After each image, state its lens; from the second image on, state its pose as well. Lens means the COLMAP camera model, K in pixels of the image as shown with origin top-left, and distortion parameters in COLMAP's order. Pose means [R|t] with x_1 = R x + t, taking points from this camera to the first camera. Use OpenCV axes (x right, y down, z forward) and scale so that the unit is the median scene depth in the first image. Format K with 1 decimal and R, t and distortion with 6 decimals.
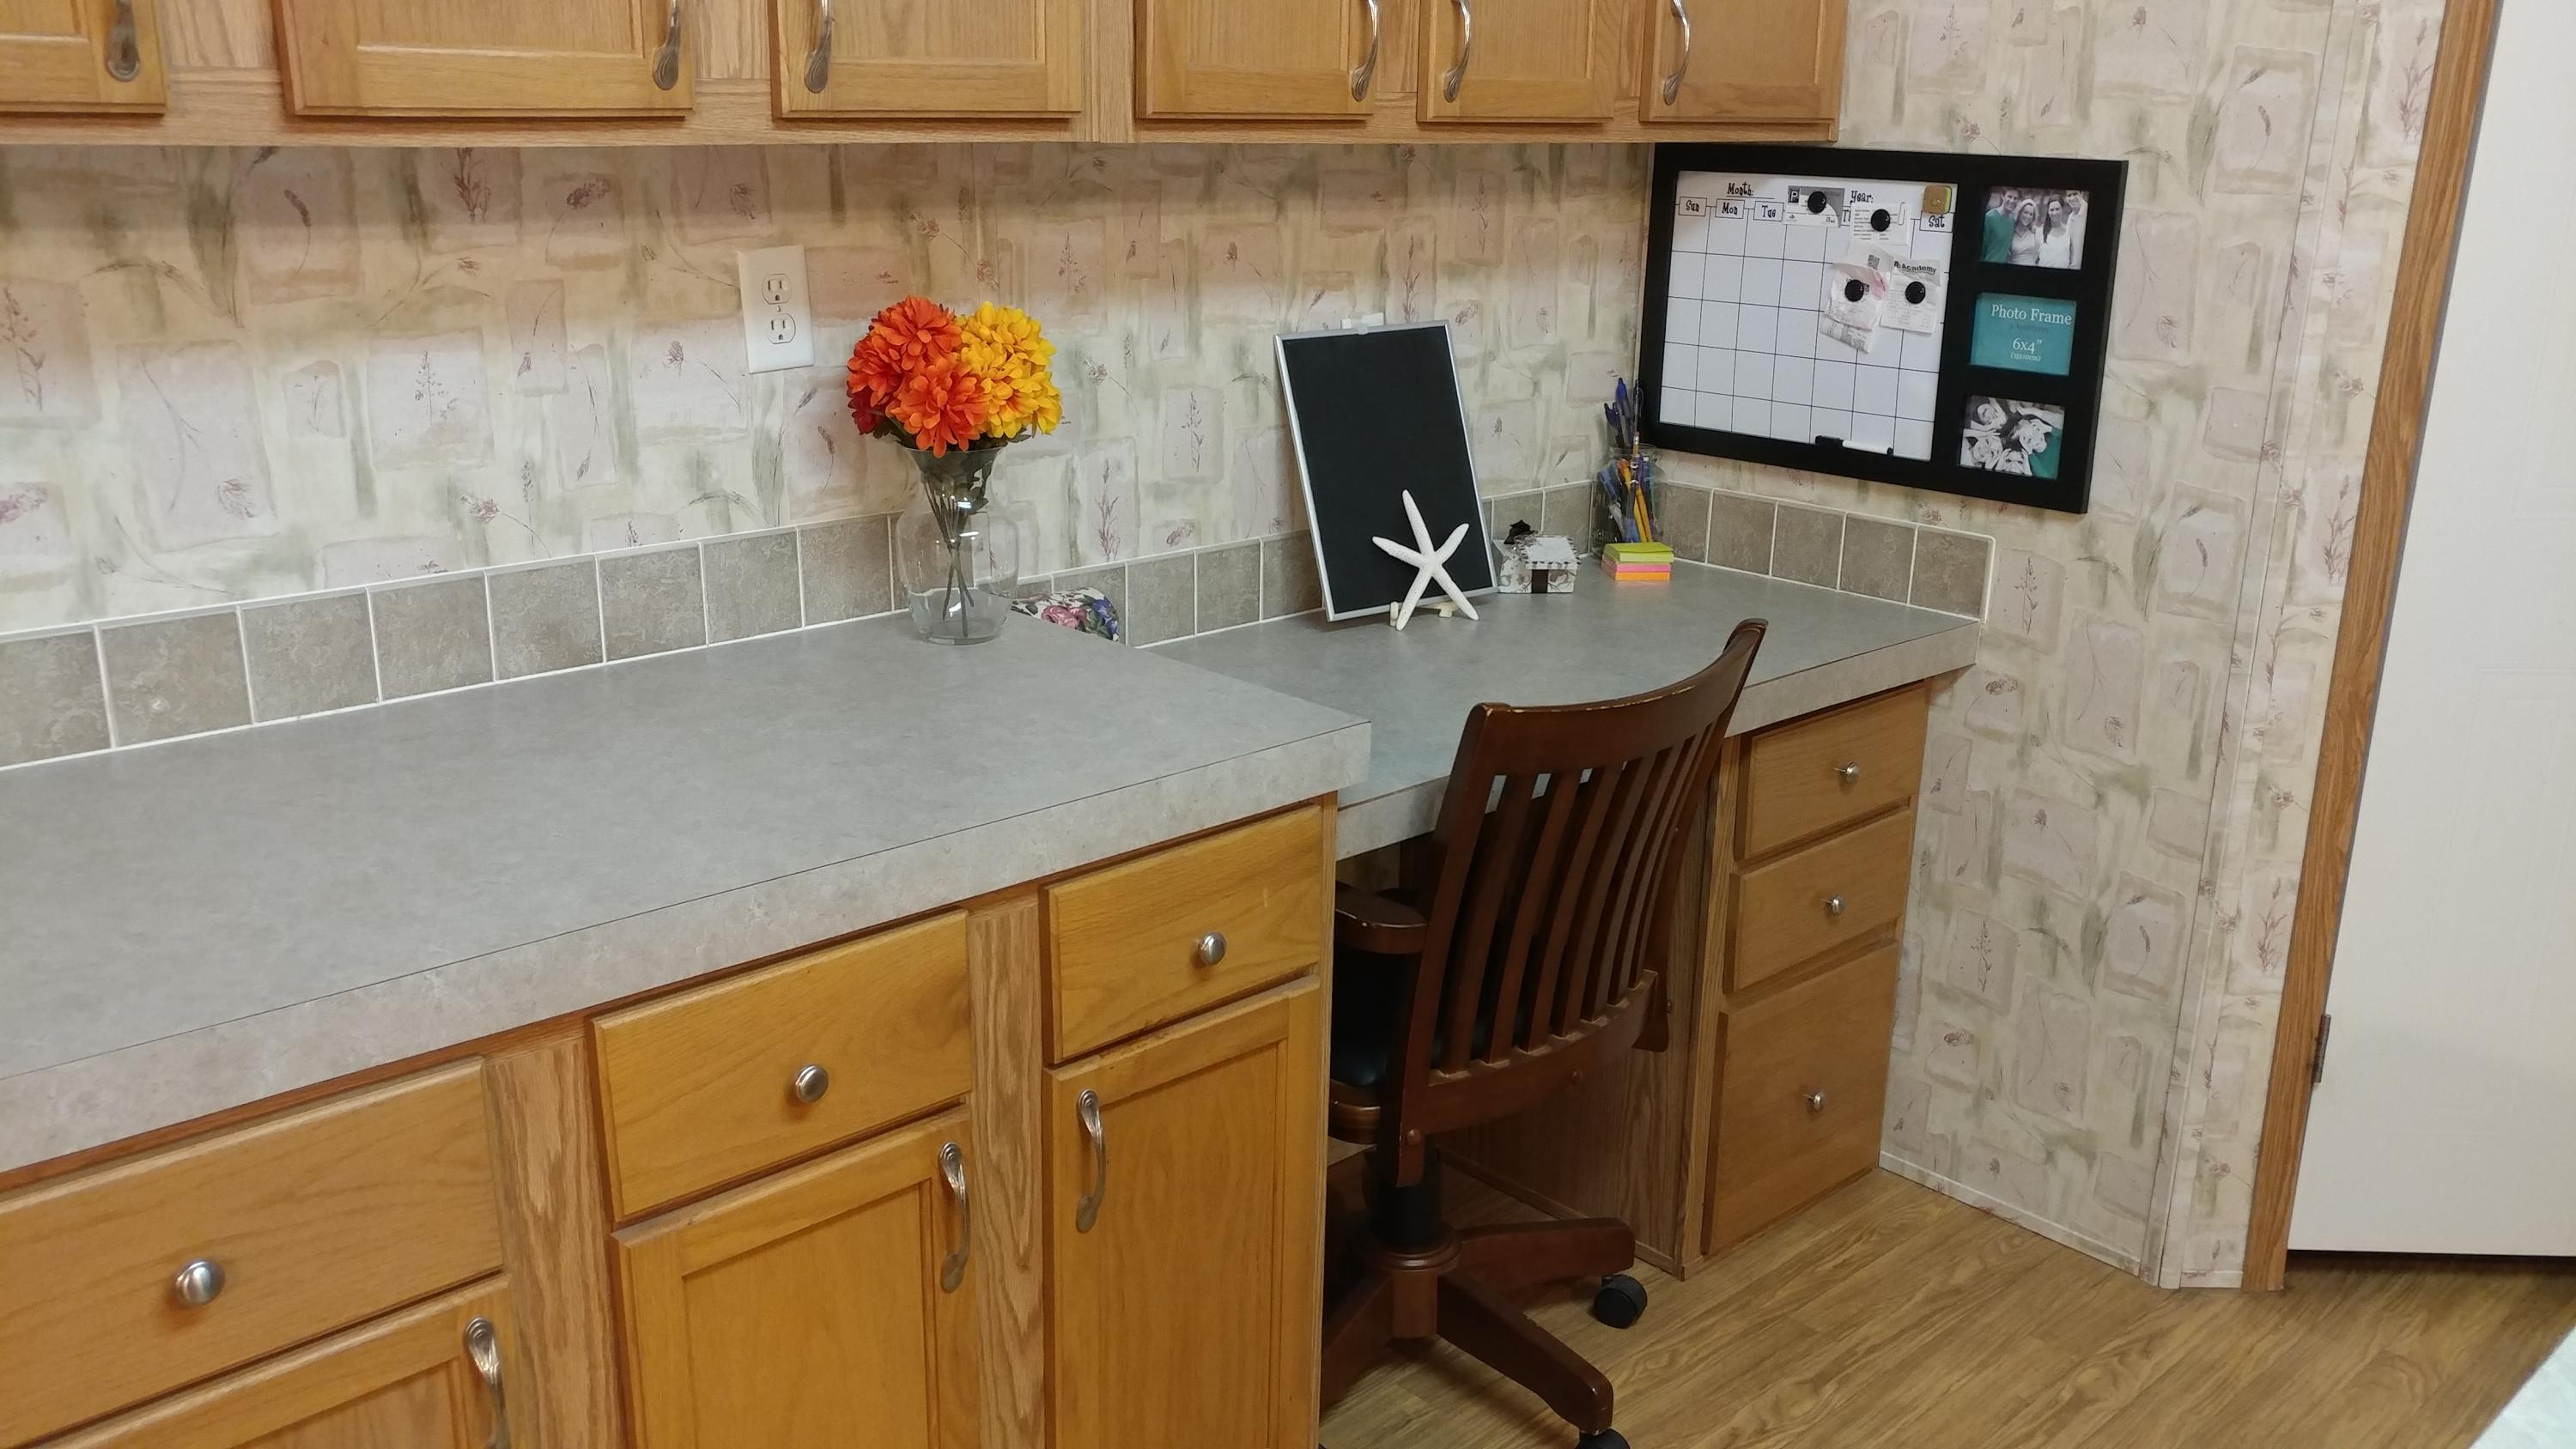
lens RADIAL K [[2204.5, 0, 1286.3], [0, 2204.5, 764.4], [0, 0, 1]] dist [-0.108977, 0.259829]
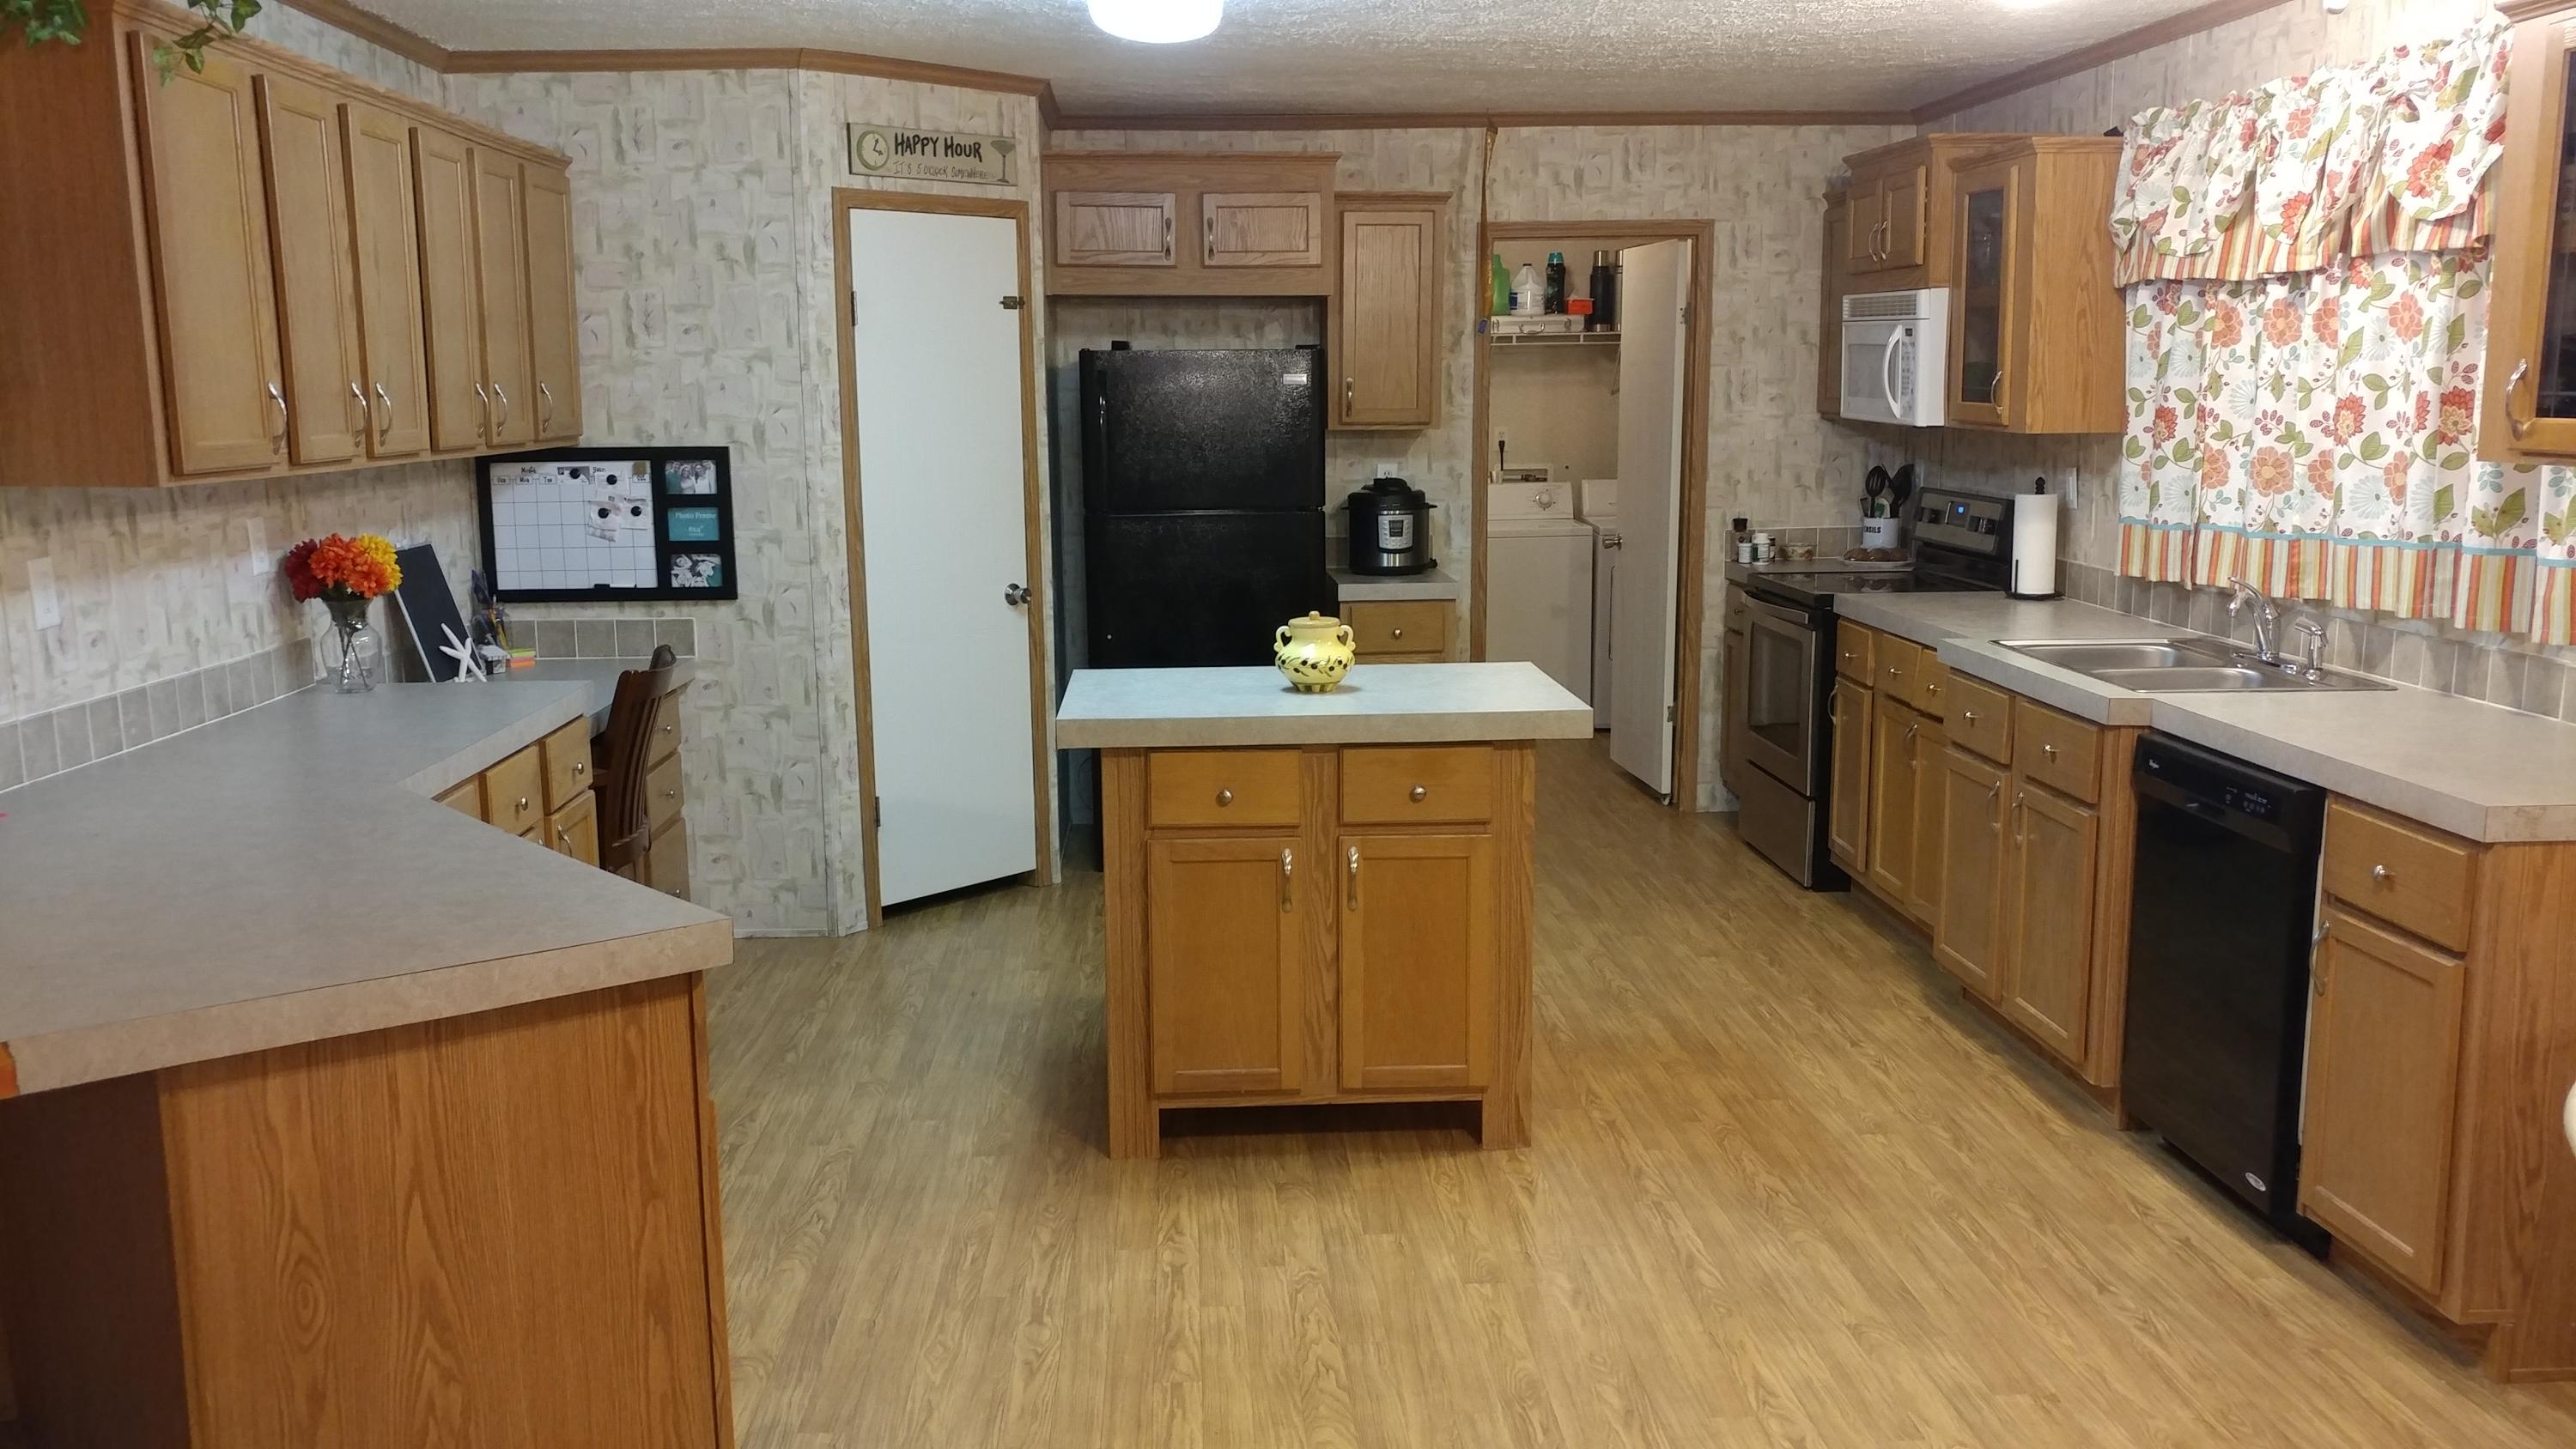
lens RADIAL K [[2204.5, 0, 1286.3], [0, 2204.5, 764.4], [0, 0, 1]] dist [-0.108977, 0.259829]
pose [[0.665942, -0.151122, 0.730536, -0.912646], [0.236394, 0.971549, -0.014514, 0.212080], [-0.707558, 0.182359, 0.682720, -0.890524]]
